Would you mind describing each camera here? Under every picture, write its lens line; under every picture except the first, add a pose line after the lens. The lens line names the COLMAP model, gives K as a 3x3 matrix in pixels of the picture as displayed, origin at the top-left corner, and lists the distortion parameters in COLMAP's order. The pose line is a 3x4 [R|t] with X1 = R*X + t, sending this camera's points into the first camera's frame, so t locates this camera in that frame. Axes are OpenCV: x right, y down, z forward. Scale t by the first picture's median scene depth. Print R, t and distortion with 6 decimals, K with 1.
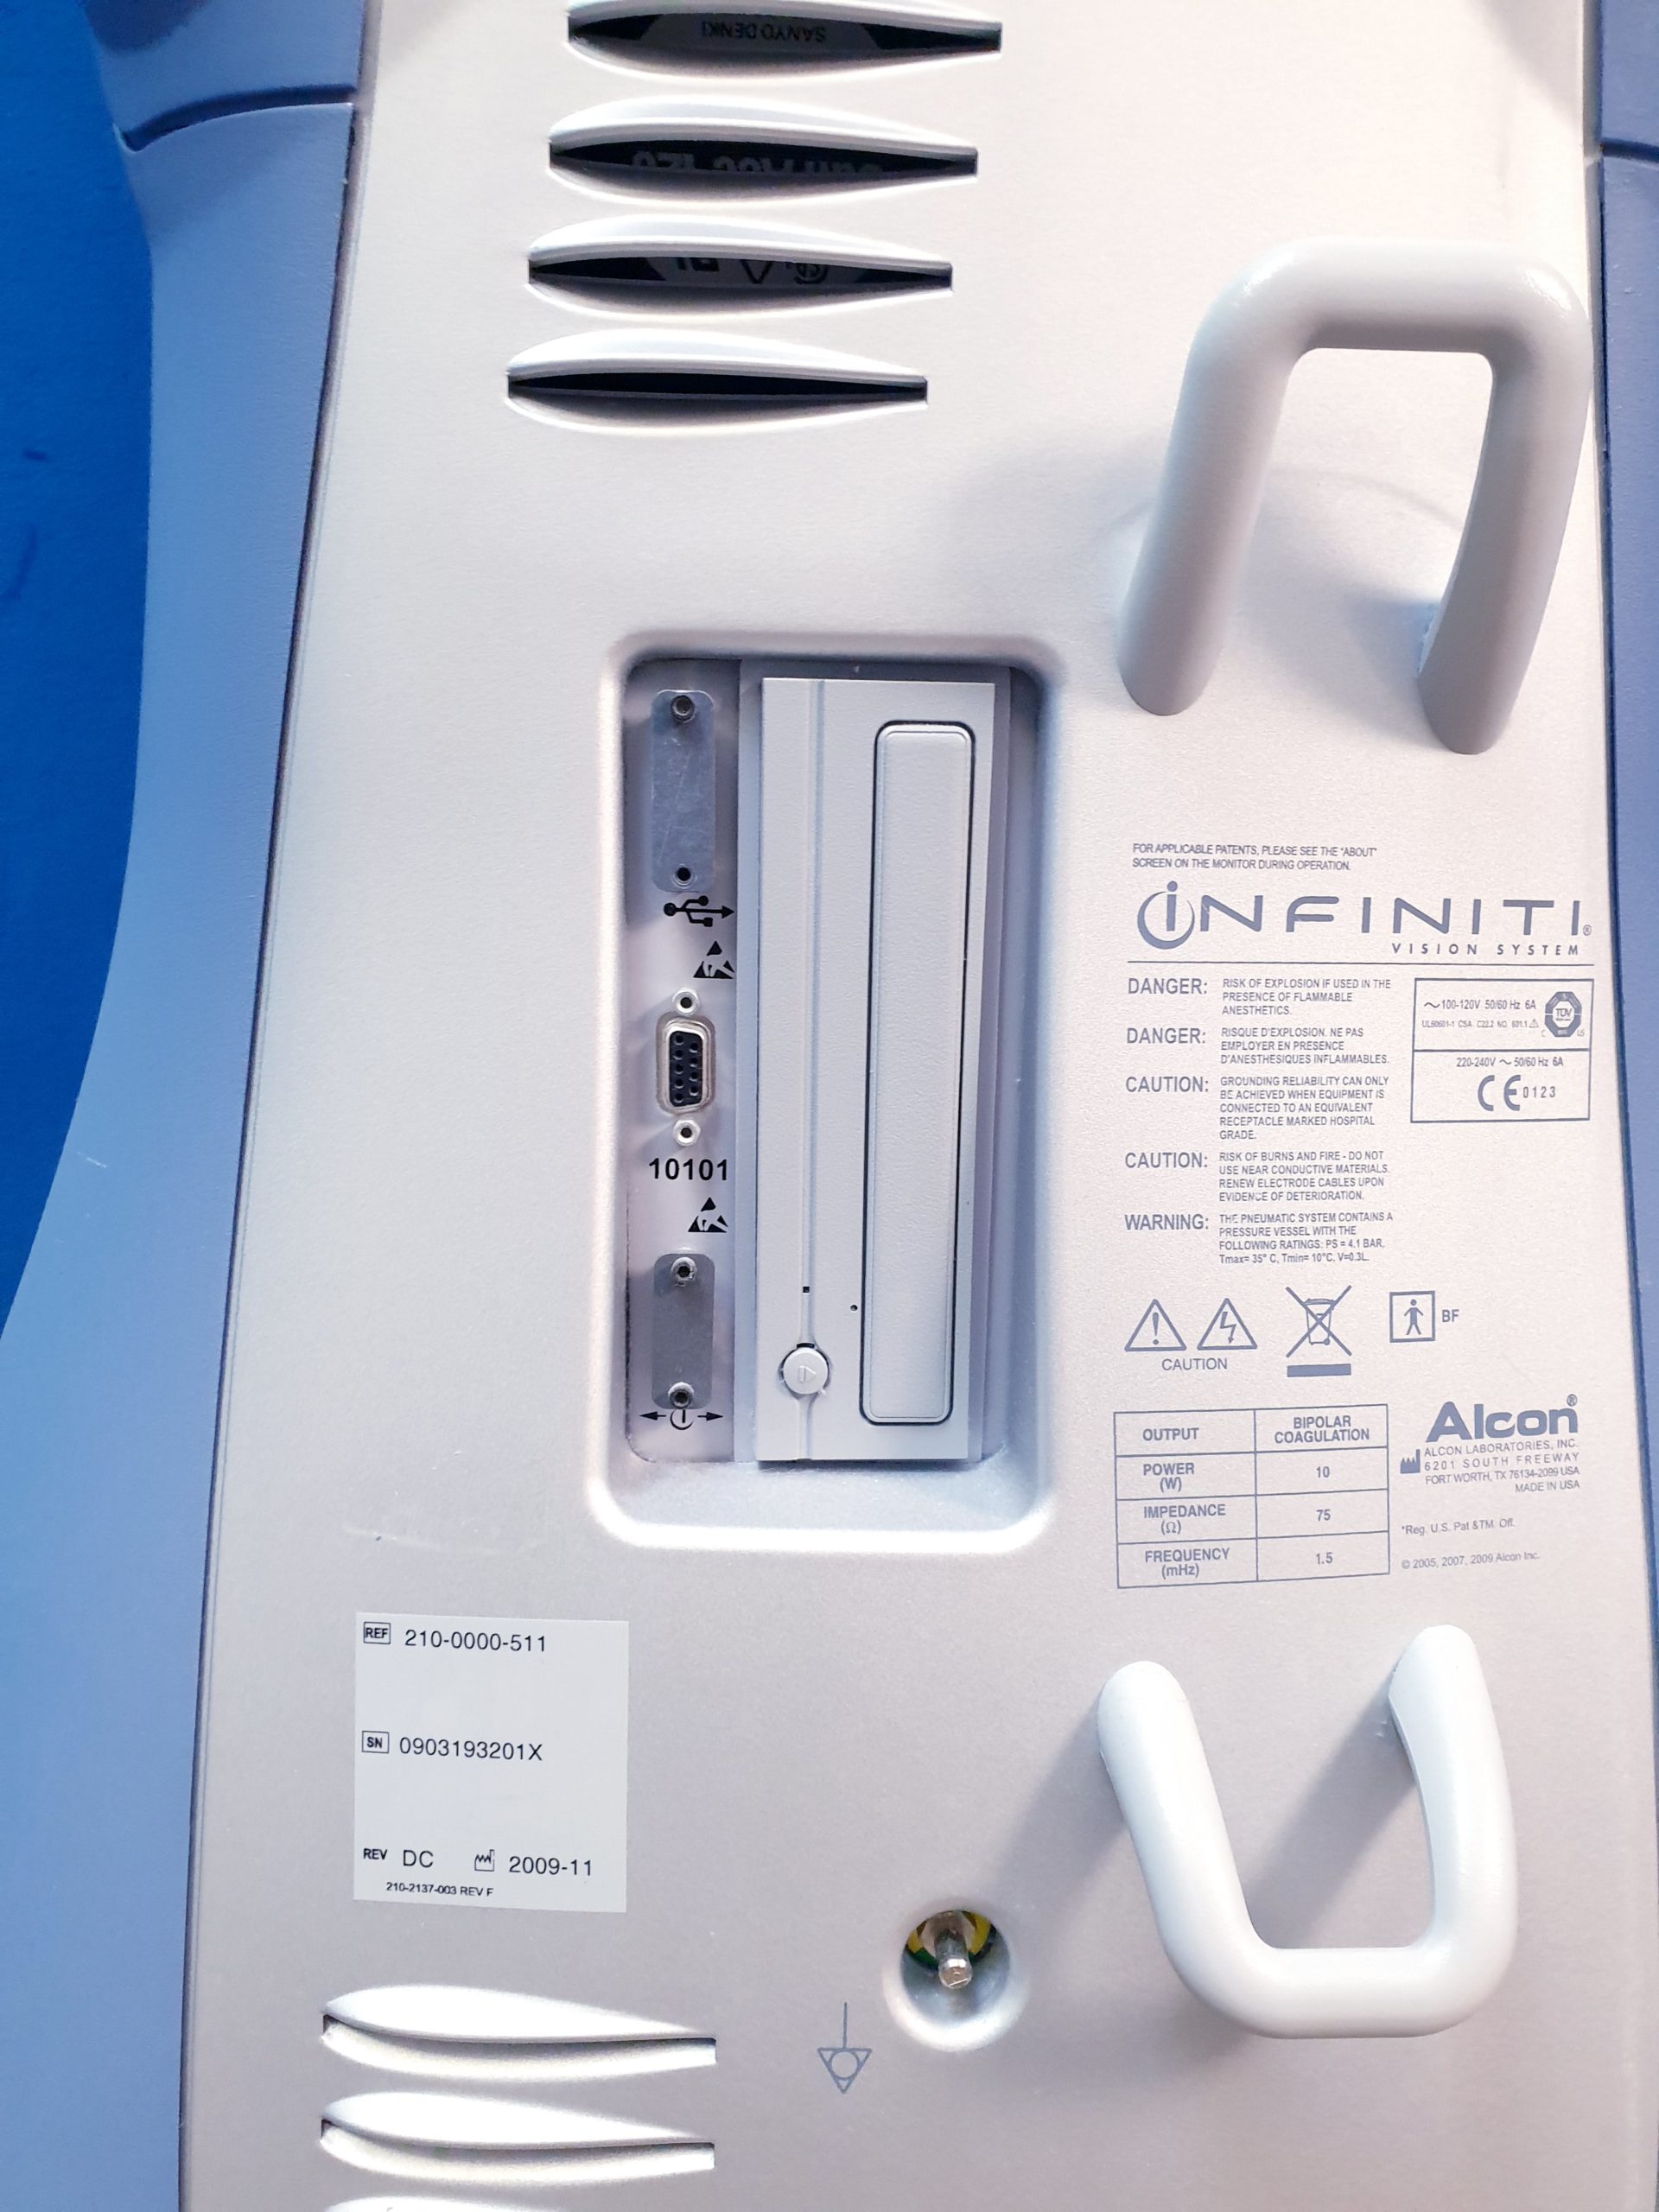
lens RADIAL K [[1709.3, 0, 820.5], [0, 1709.3, 1151.0], [0, 0, 1]] dist [0.092327, -0.136675]
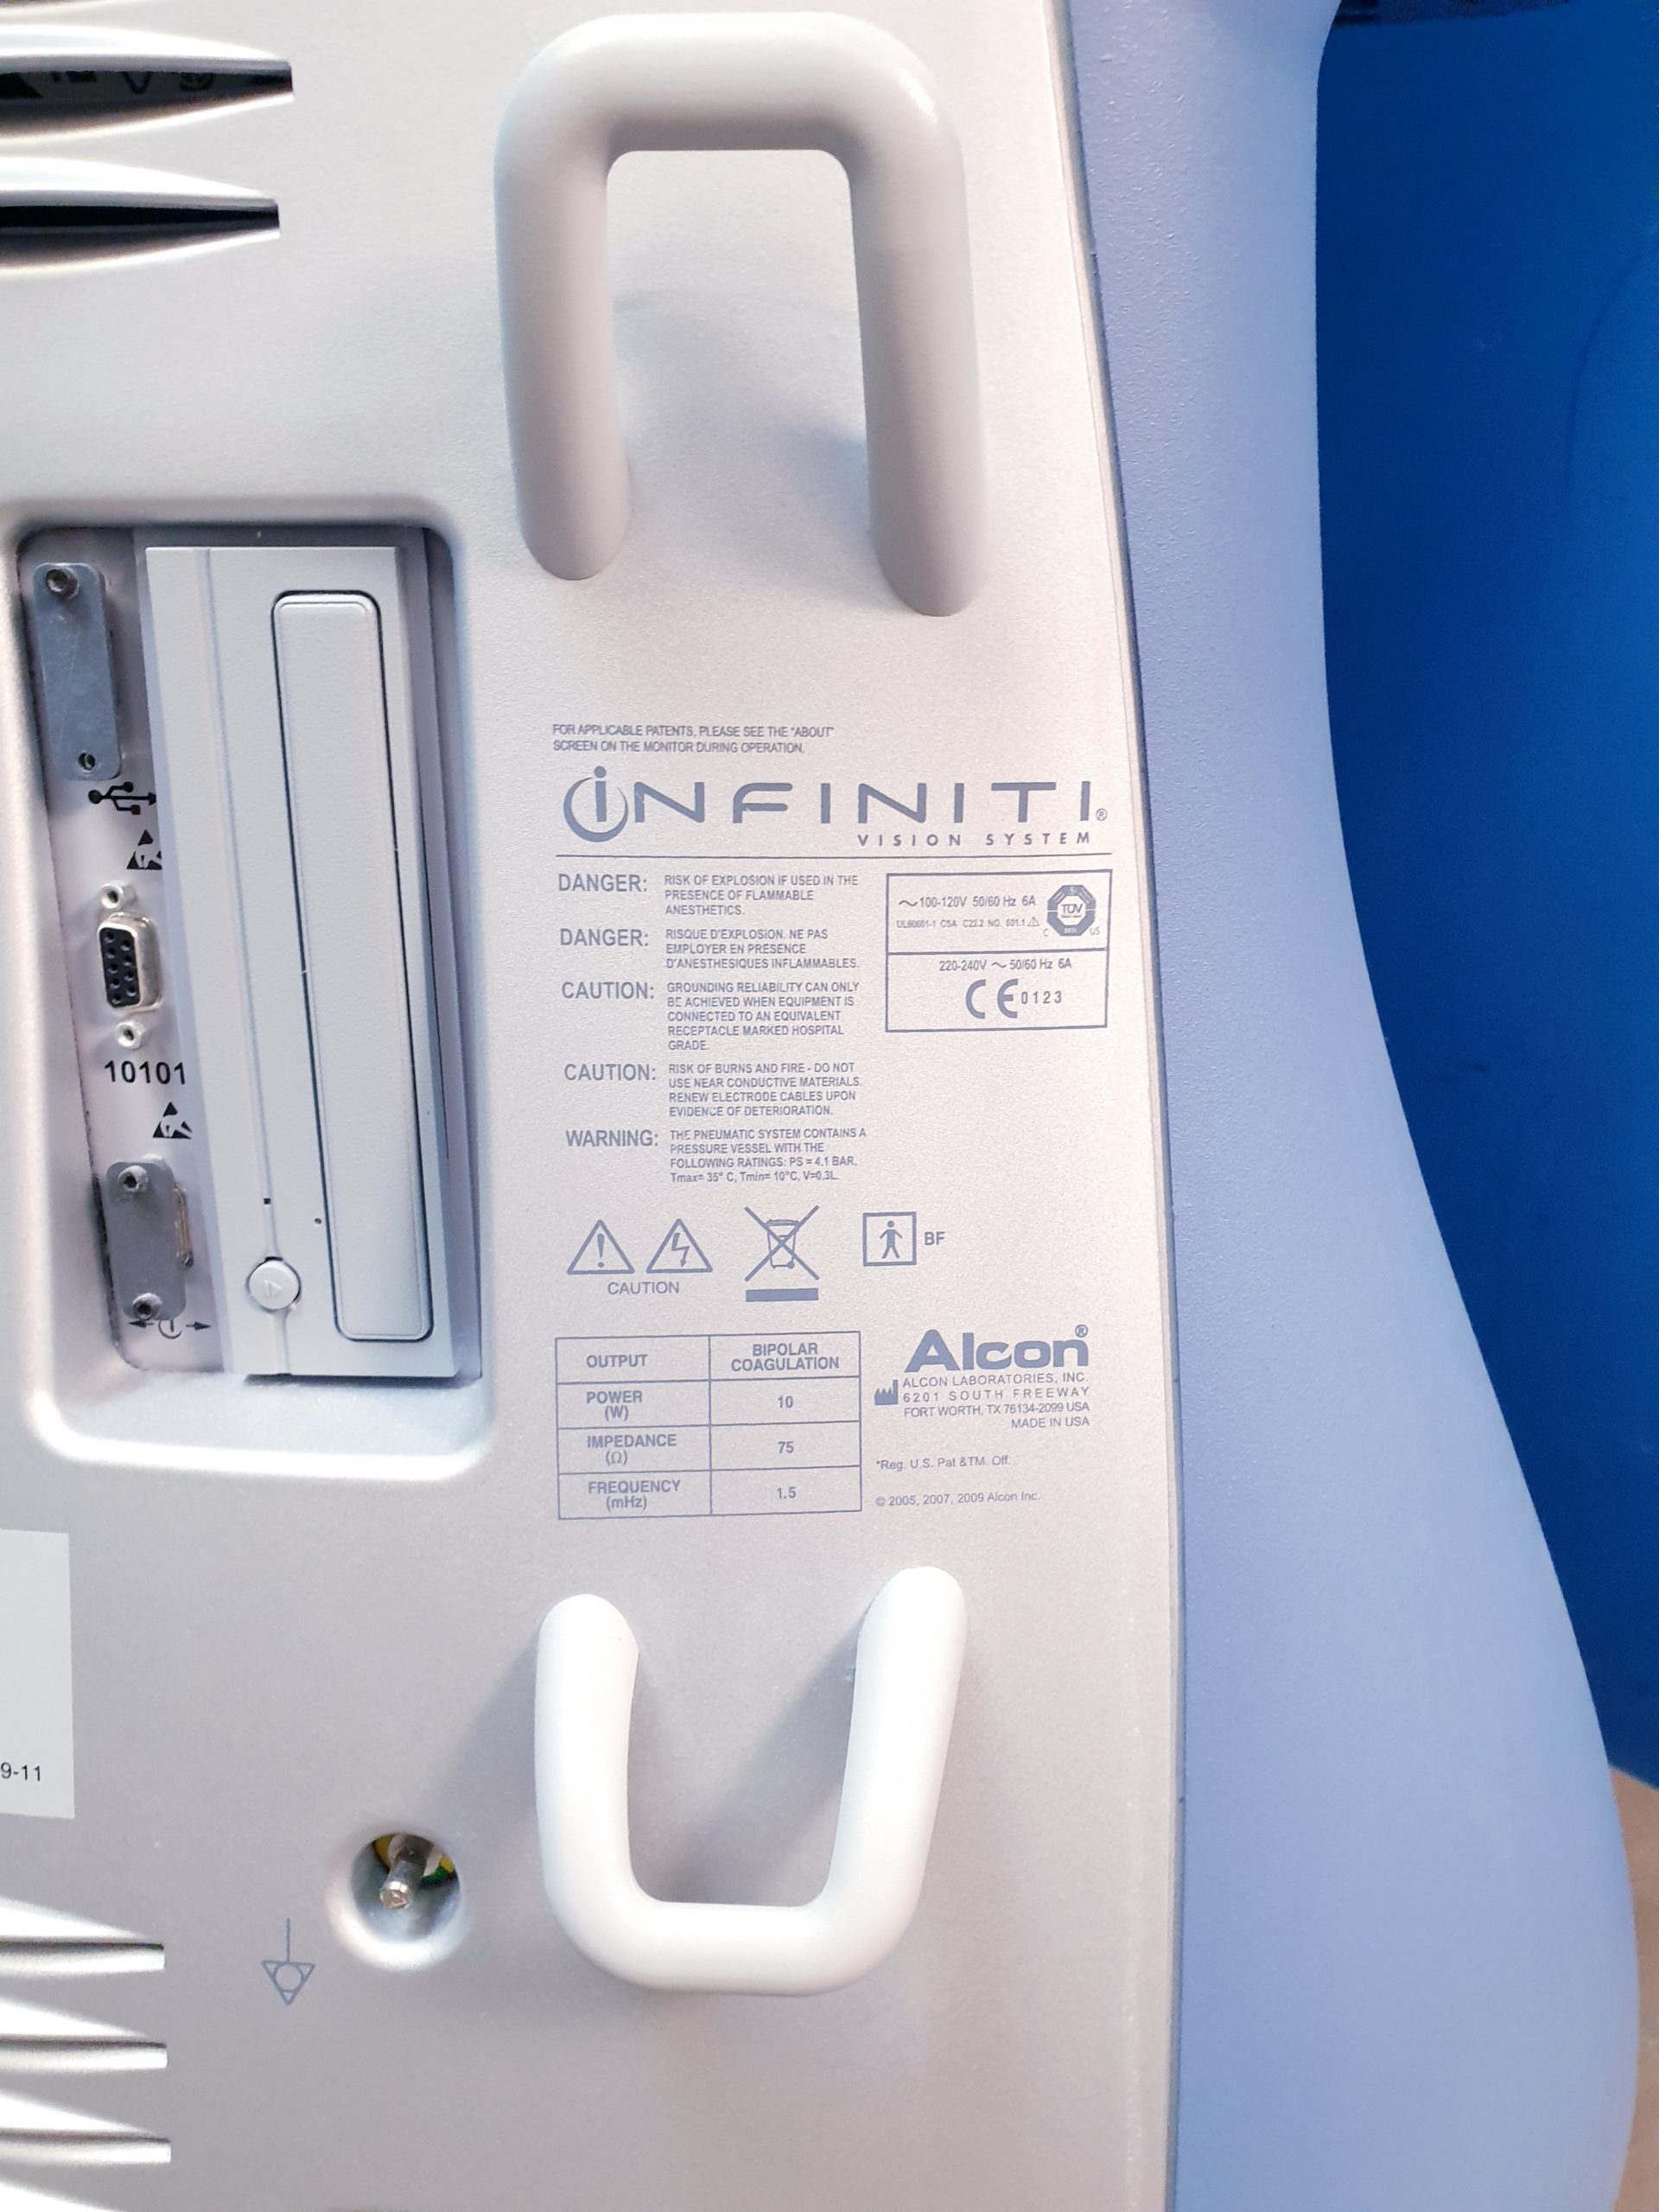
lens RADIAL K [[1636.9, 0, 832.1], [0, 1636.9, 1124.7], [0, 0, 1]] dist [0.213160, -0.374826]
pose [[0.992316, 0.013457, -0.122997, 0.425752], [-0.002590, 0.996109, 0.088092, -0.044534], [0.123704, -0.087097, 0.988490, 0.126452]]
